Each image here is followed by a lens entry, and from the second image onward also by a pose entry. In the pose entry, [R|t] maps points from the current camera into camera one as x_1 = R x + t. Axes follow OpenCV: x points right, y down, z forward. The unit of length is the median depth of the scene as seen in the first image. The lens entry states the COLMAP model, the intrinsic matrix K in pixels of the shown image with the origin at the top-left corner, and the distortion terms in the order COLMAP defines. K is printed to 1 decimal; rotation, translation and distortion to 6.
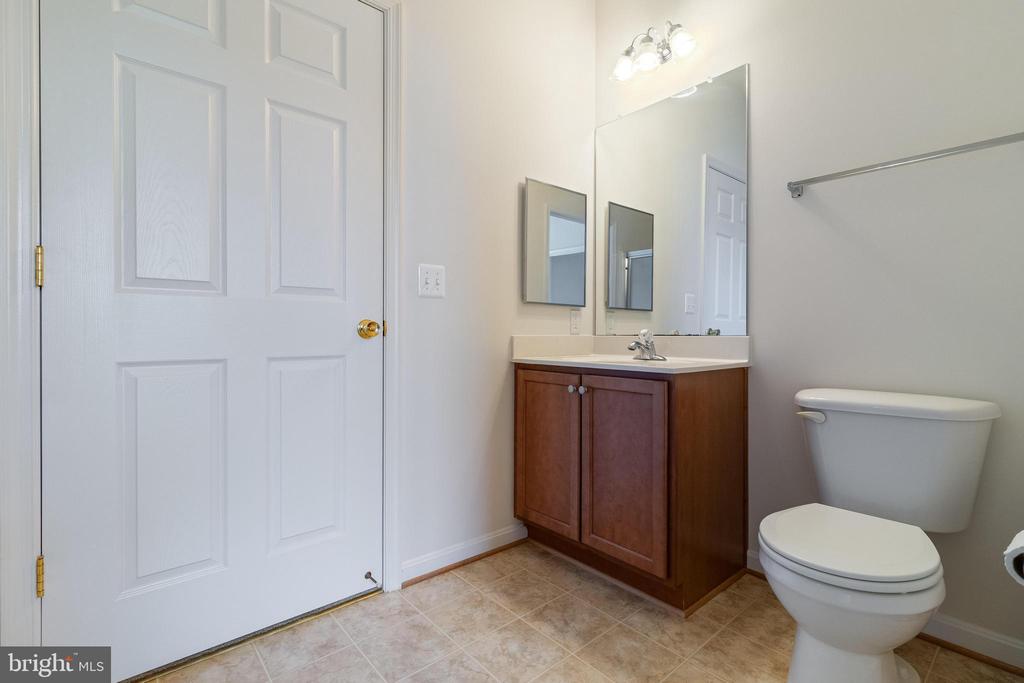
lens RADIAL K [[469.8, 0, 513.5], [0, 469.8, 337.0], [0, 0, 1]] dist [0.002409, -0.000199]
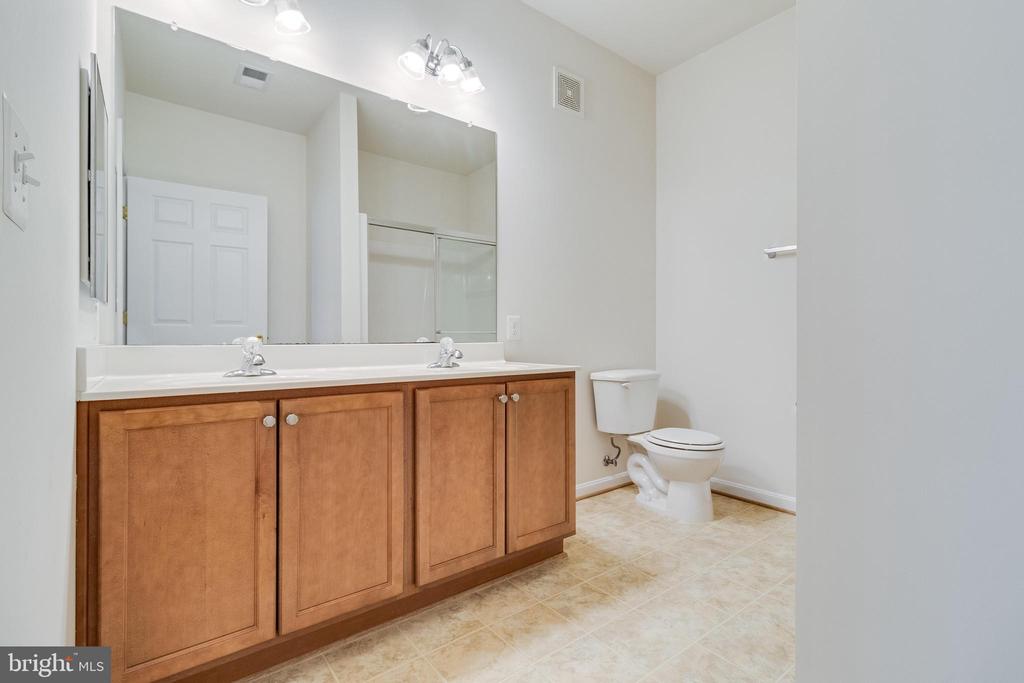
lens RADIAL K [[469.8, 0, 513.5], [0, 469.8, 337.0], [0, 0, 1]] dist [0.002409, -0.000199]
pose [[0.092904, 0.001980, 0.995673, -0.276125], [0.015551, 0.999873, -0.003440, -0.004039], [-0.995554, 0.015803, 0.092862, 0.296386]]
